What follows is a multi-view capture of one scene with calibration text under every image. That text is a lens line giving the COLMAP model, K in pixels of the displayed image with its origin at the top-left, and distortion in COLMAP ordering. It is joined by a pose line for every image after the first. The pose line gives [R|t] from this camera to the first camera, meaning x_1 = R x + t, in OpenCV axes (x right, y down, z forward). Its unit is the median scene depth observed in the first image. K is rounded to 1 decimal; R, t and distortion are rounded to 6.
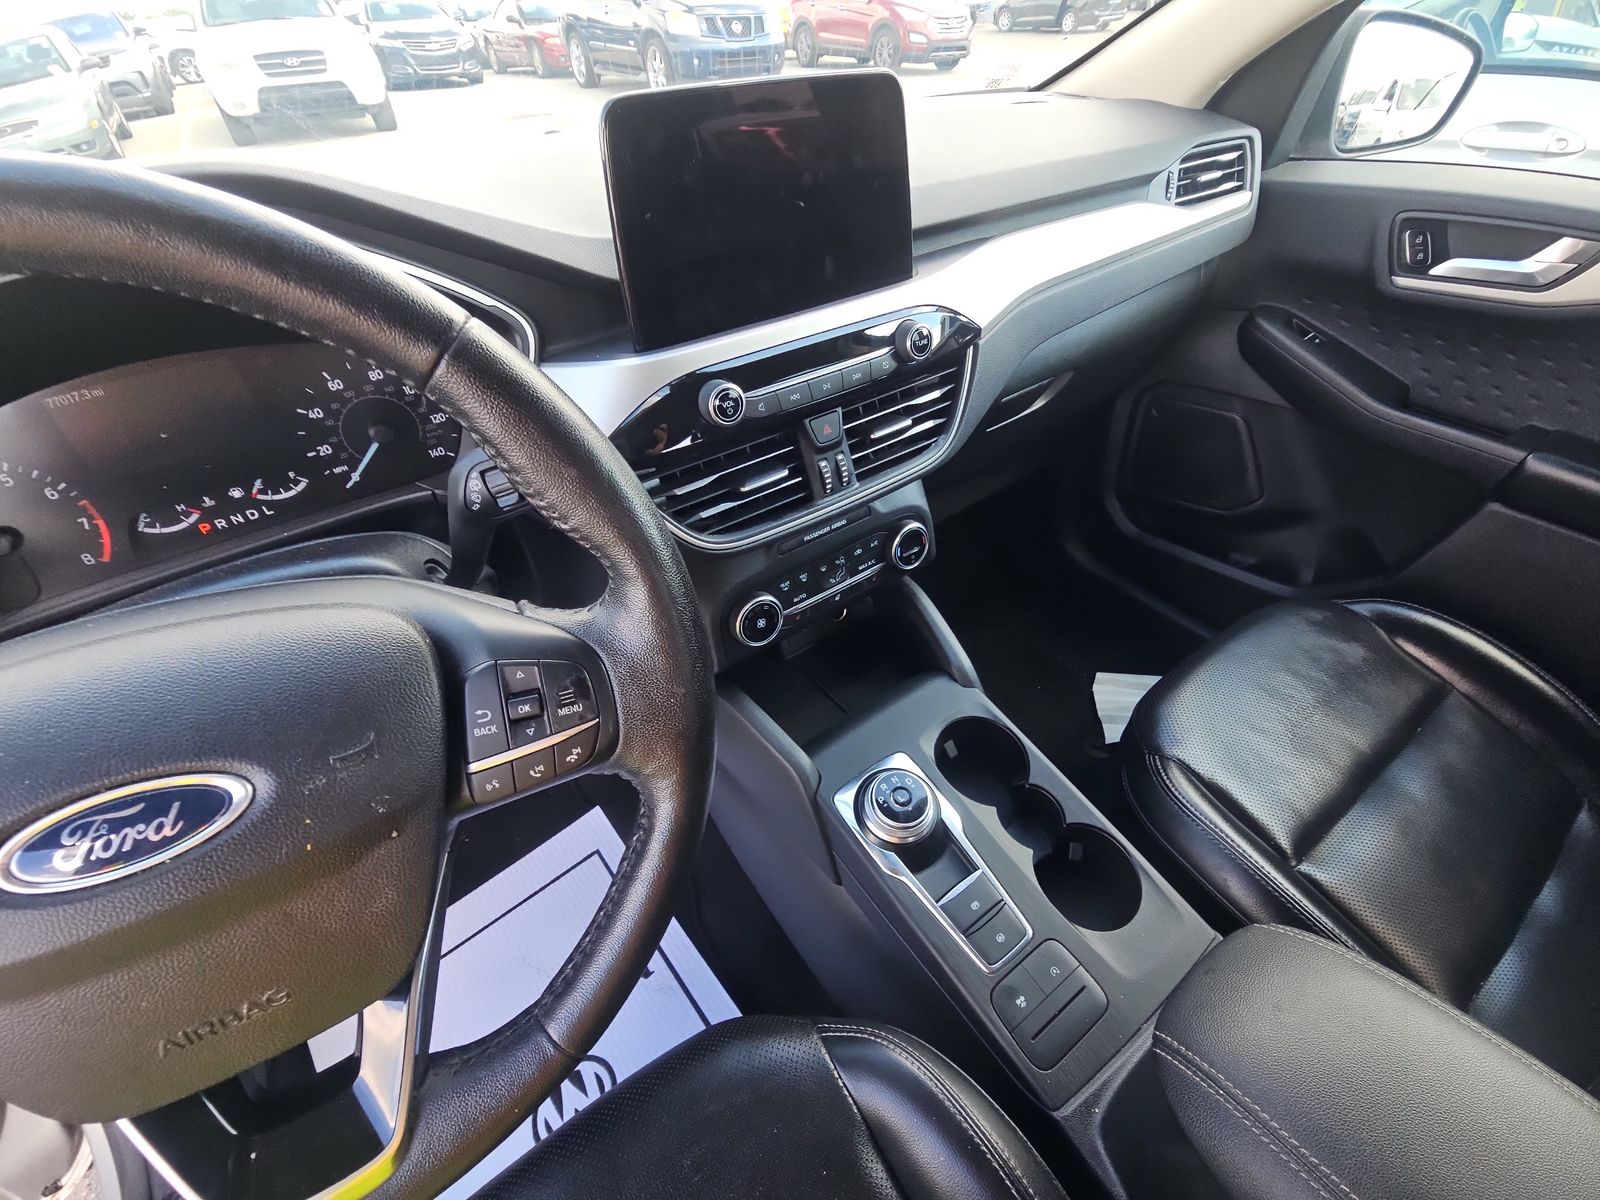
lens RADIAL K [[639.3, 0, 782.5], [0, 639.3, 633.7], [0, 0, 1]] dist [0.024643, -0.014290]
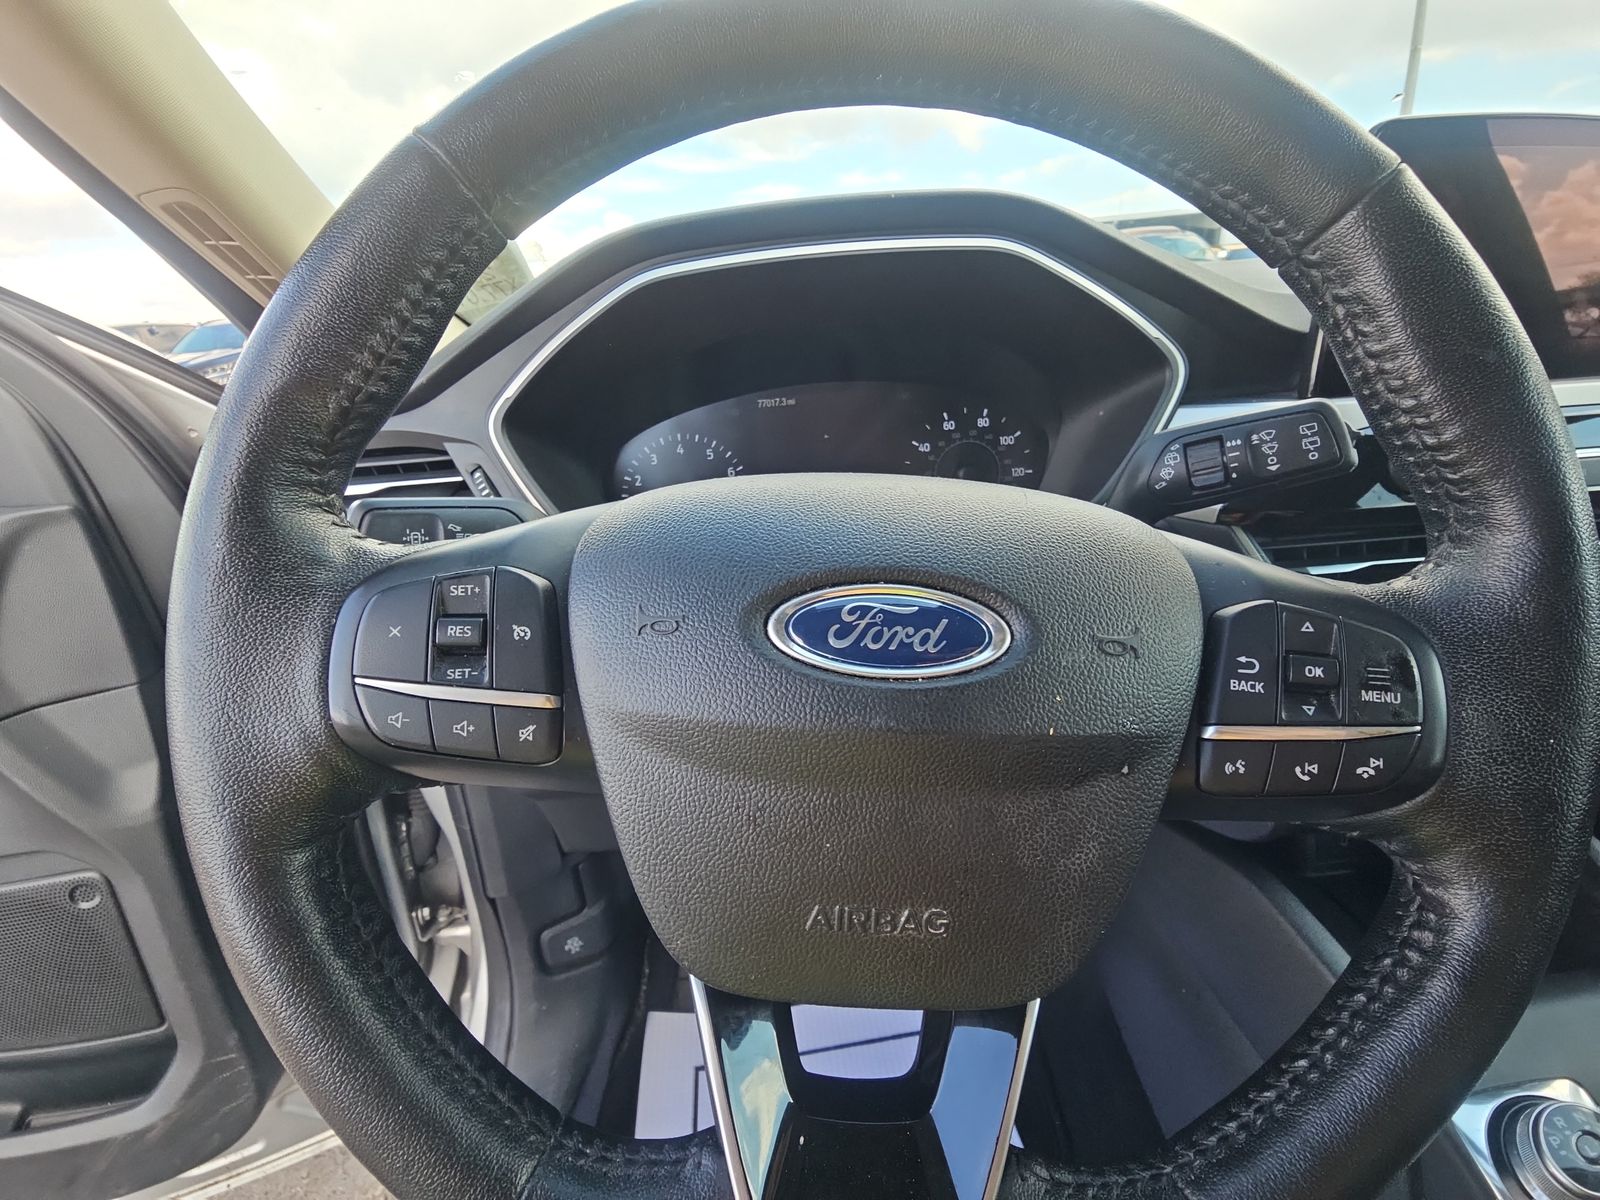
lens RADIAL K [[639.3, 0, 782.5], [0, 639.3, 633.7], [0, 0, 1]] dist [0.024643, -0.014290]
pose [[0.844582, 0.188672, -0.501083, -0.533990], [-0.327399, 0.922493, -0.204490, 0.398161], [0.423664, 0.336762, 0.840892, 0.165531]]
